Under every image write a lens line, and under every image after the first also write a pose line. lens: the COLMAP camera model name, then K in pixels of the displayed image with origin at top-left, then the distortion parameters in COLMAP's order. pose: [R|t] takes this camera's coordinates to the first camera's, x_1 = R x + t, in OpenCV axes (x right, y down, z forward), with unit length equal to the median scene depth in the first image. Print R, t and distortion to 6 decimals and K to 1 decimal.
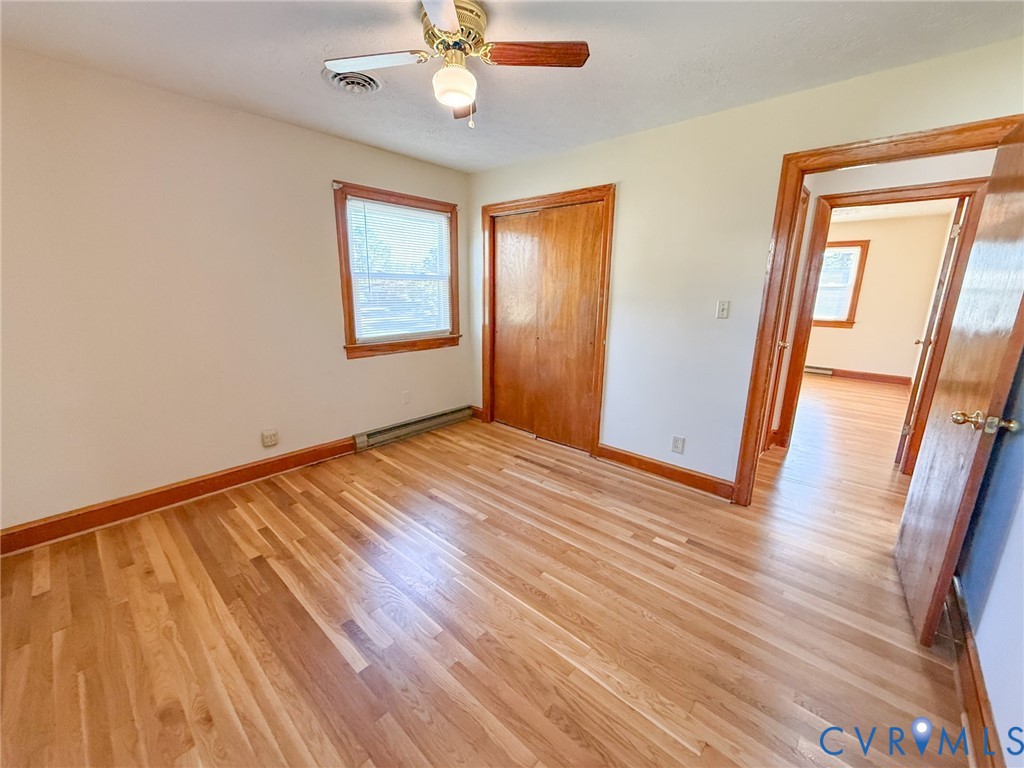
lens RADIAL K [[409.6, 0, 508.5], [0, 409.6, 379.9], [0, 0, 1]] dist [-0.000509, 0.000057]
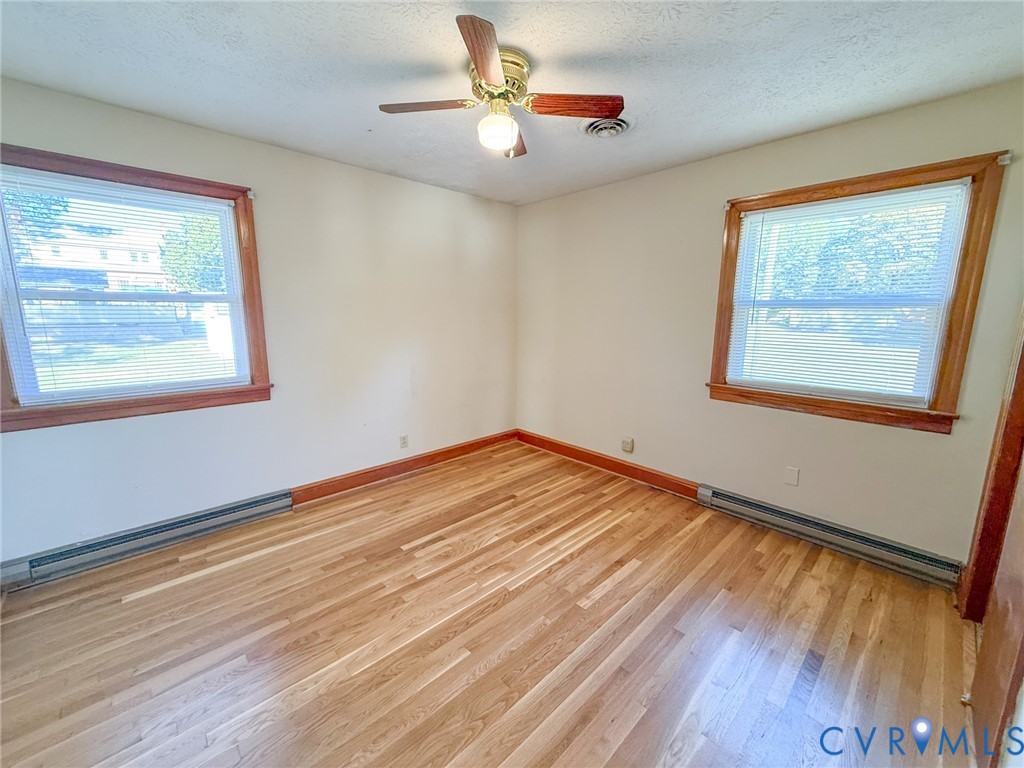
lens RADIAL K [[409.6, 0, 512.5], [0, 409.6, 380.9], [0, 0, 1]] dist [-0.000509, 0.000057]
pose [[-0.074041, 0.154669, -0.985188, 0.600795], [-0.229641, 0.958706, 0.167770, -0.162447], [0.970455, 0.238662, -0.035465, 0.720893]]
